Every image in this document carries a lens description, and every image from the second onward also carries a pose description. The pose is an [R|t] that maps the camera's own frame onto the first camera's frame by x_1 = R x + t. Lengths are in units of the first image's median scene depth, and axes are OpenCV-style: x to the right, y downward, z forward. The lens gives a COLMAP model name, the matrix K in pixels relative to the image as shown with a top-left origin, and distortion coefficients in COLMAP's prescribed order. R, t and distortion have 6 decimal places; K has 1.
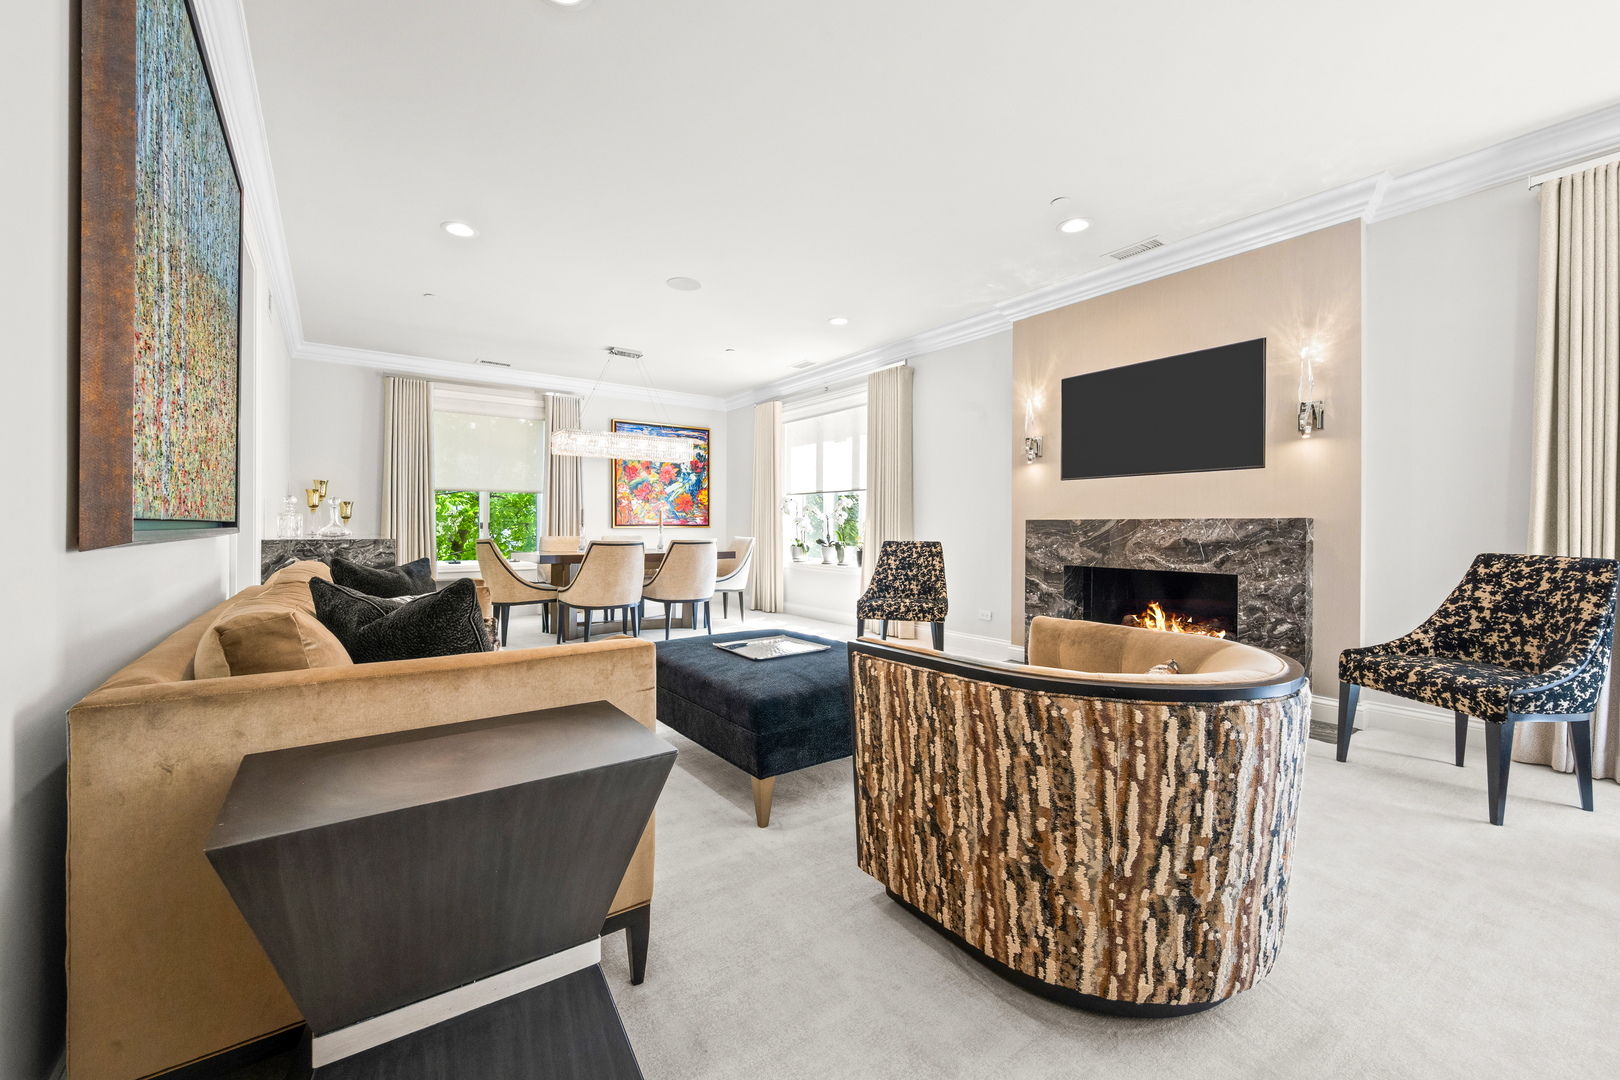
lens RADIAL K [[653.3, 0, 802.2], [0, 653.3, 523.6], [0, 0, 1]] dist [0.000266, 0.000668]
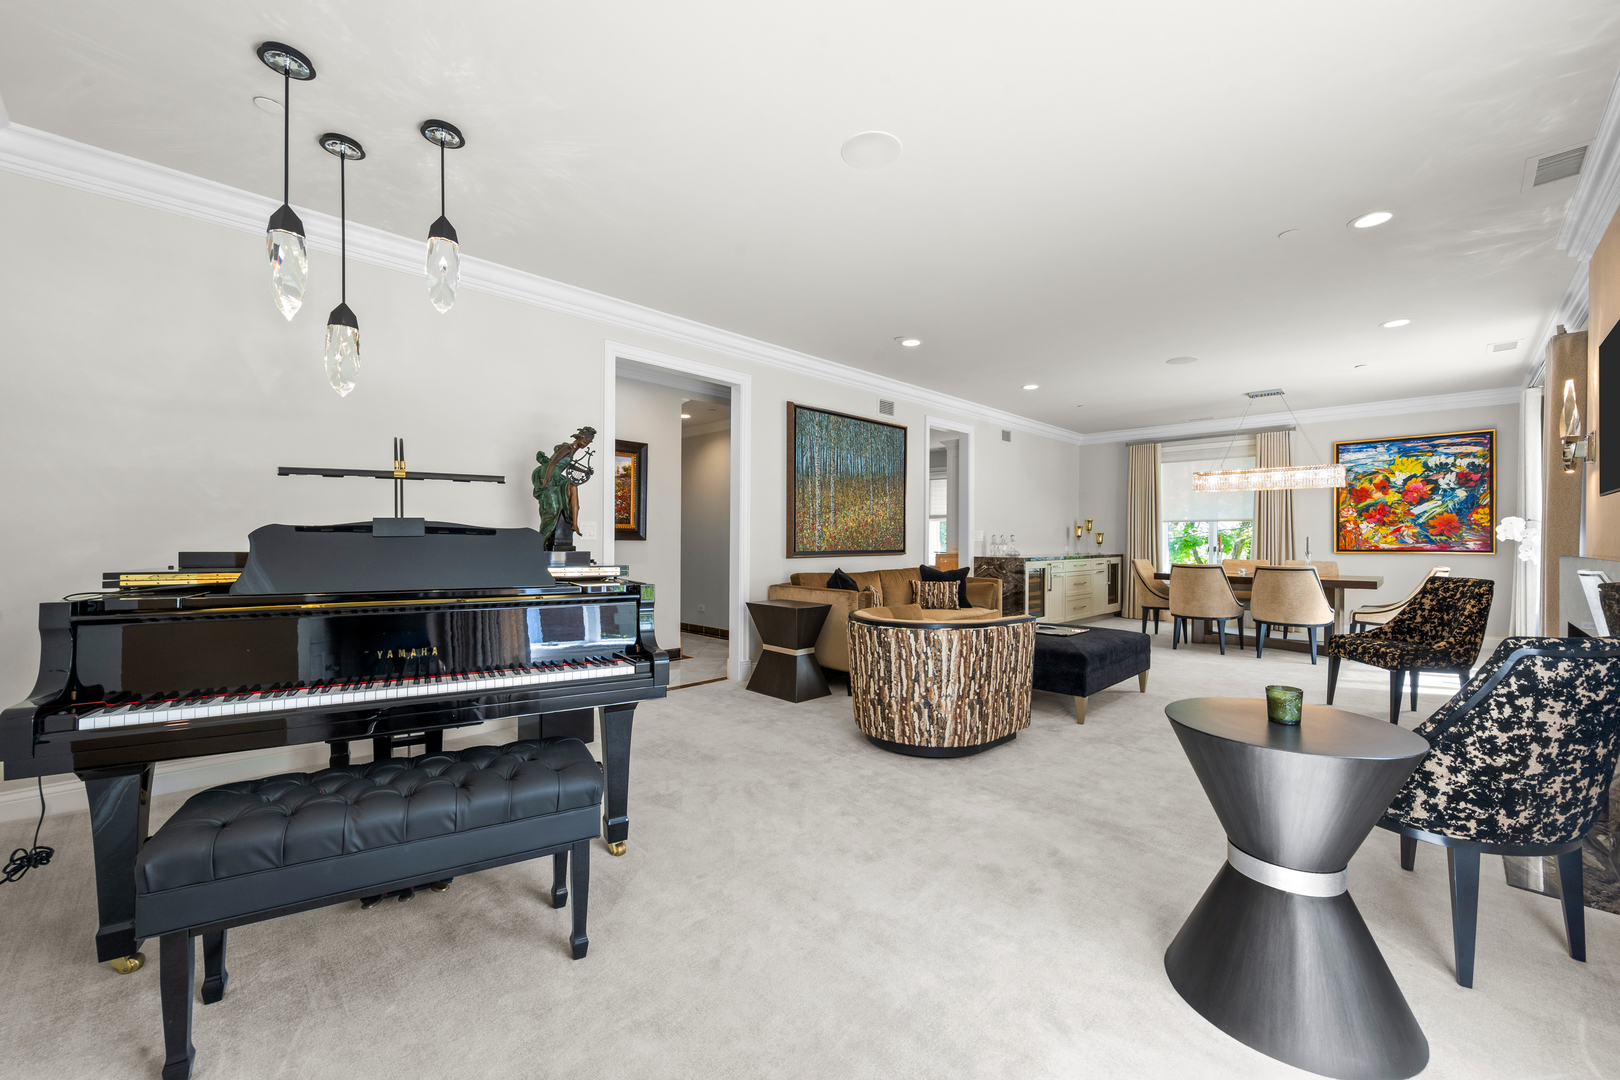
lens RADIAL K [[653.3, 0, 808.1], [0, 653.3, 539.6], [0, 0, 1]] dist [0.000266, 0.000668]
pose [[0.189160, -0.009840, -0.981897, 0.921445], [-0.006245, 0.999918, -0.011224, 0.005331], [0.981926, 0.008256, 0.189083, 0.046345]]
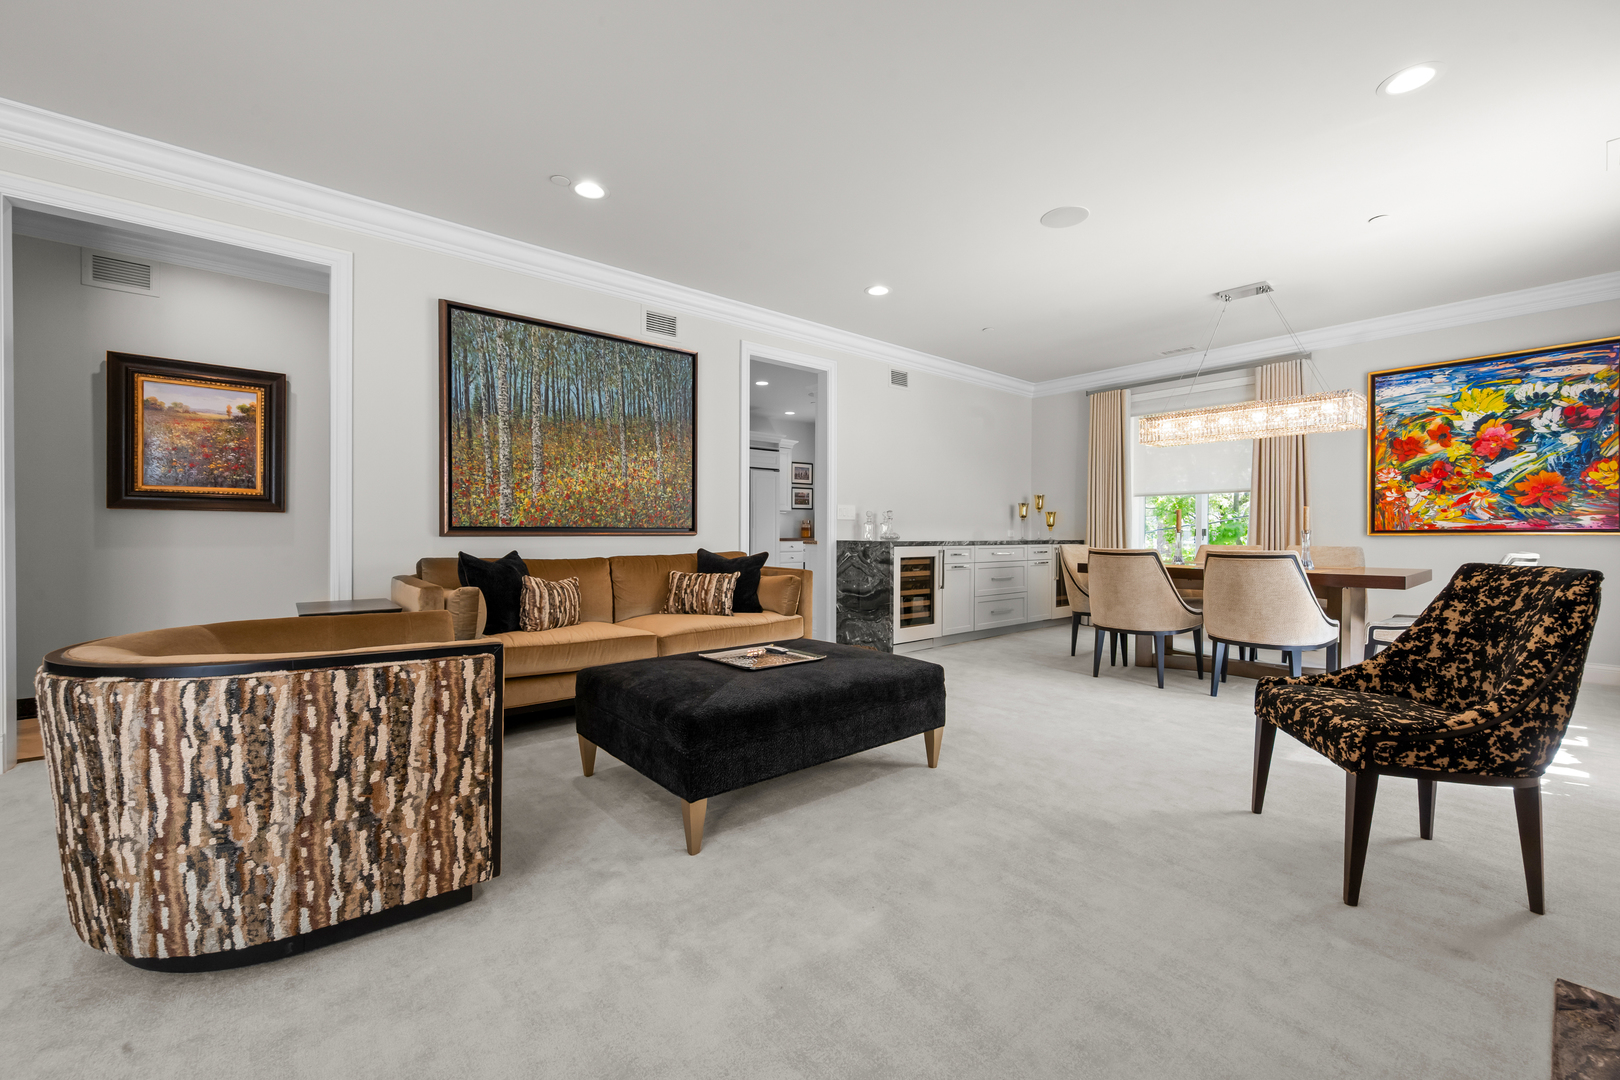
lens RADIAL K [[653.3, 0, 816.8], [0, 653.3, 537.9], [0, 0, 1]] dist [0.000266, 0.000668]
pose [[0.098712, -0.005382, -0.995101, 0.560487], [-0.007356, 0.999954, -0.006138, 0.031087], [0.995089, 0.007926, 0.098668, 0.635667]]
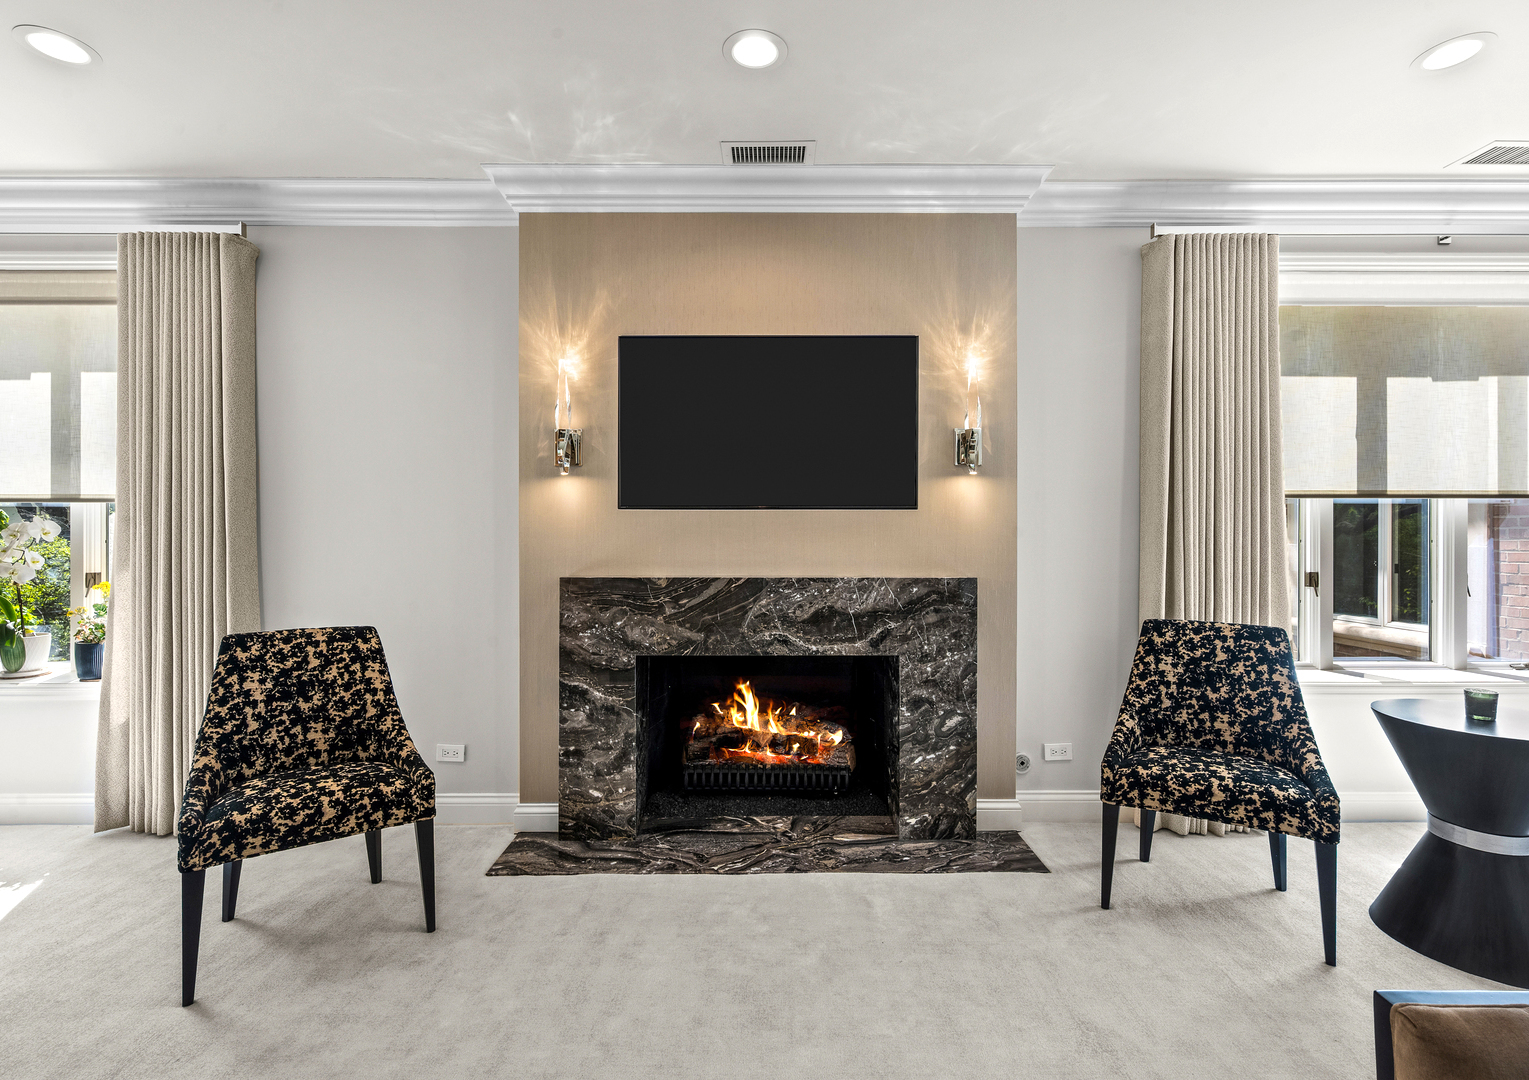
lens RADIAL K [[708.0, 0, 752.8], [0, 708.0, 539.4], [0, 0, 1]] dist [-0.000494, 0.000130]
pose [[0.578139, -0.007900, 0.815900, -0.051945], [-0.002984, 0.999926, 0.011796, -0.045736], [-0.815933, -0.009255, 0.578073, 0.524377]]
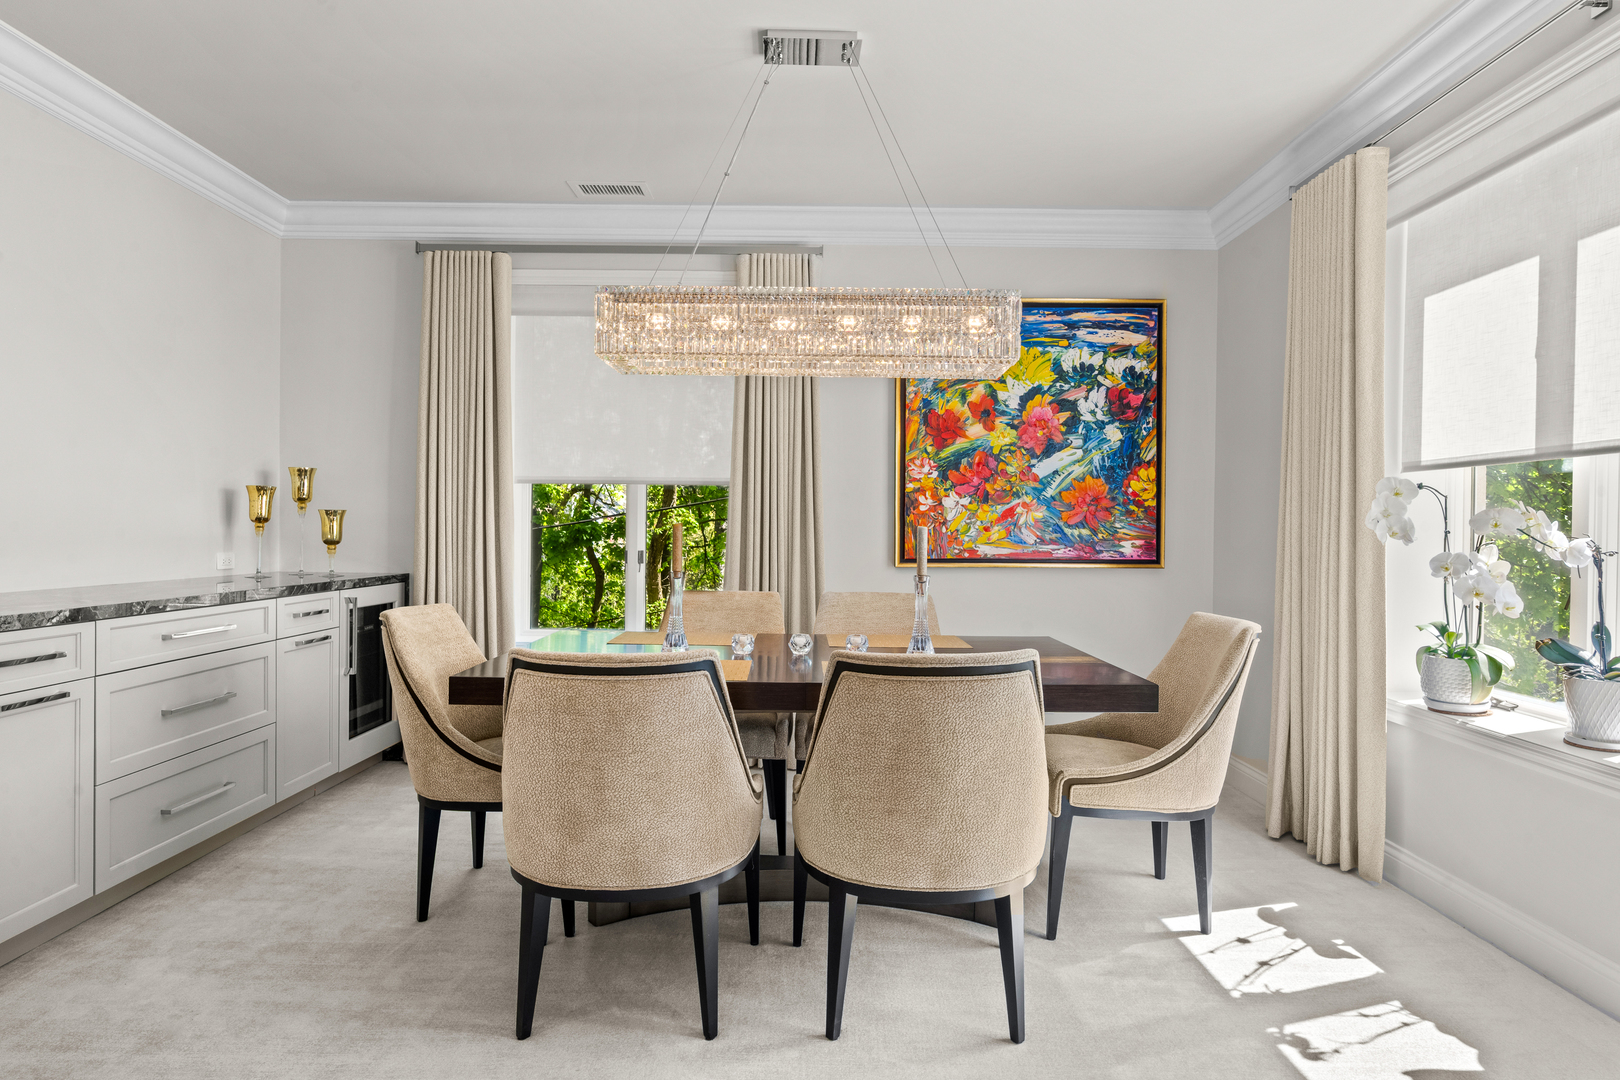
lens RADIAL K [[928.9, 0, 802.1], [0, 928.9, 533.9], [0, 0, 1]] dist [-0.001988, 0.001627]
pose [[0.816064, 0.004488, -0.577944, -0.005565], [-0.004926, 0.999988, 0.000809, -0.023374], [0.577940, 0.002187, 0.816076, 0.852942]]
